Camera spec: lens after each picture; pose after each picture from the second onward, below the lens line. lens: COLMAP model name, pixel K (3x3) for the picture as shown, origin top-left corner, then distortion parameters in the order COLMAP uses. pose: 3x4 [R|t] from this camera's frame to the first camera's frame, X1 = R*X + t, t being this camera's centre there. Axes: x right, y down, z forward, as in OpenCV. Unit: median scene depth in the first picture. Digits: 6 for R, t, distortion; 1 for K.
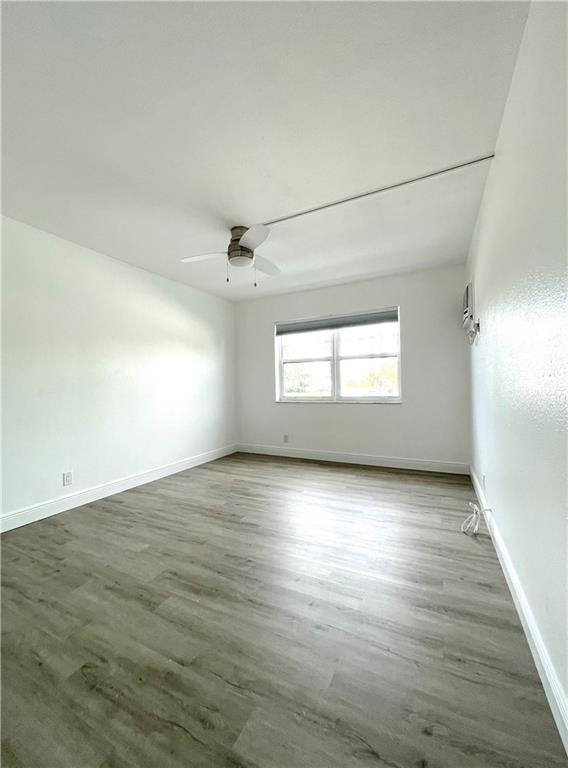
lens RADIAL K [[308.2, 0, 284.0], [0, 308.2, 384.0], [0, 0, 1]] dist [-0.000078, -0.000009]
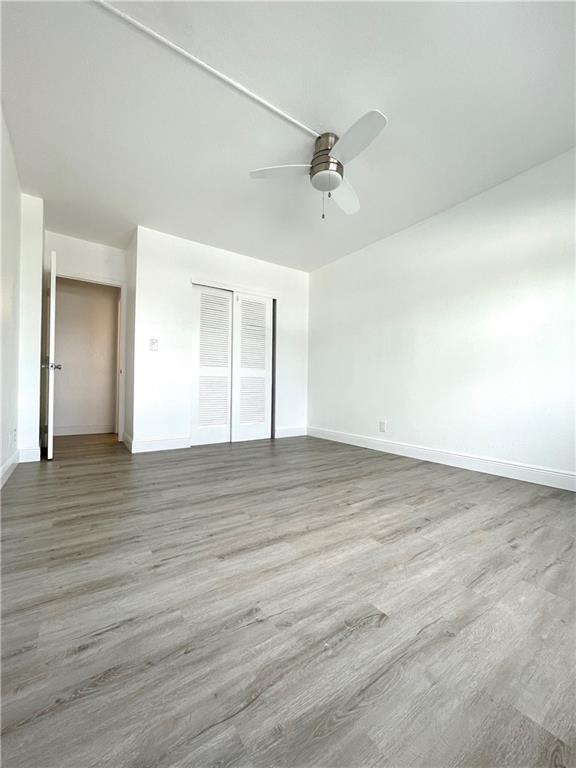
lens RADIAL K [[309.4, 0, 288.0], [0, 309.4, 384.0], [0, 0, 1]] dist [0.000554, -0.000524]
pose [[-0.470124, 0.005655, -0.882582, 0.598737], [0.003081, 0.999984, 0.004766, 0.124026], [0.882595, -0.000478, -0.470134, 1.239489]]
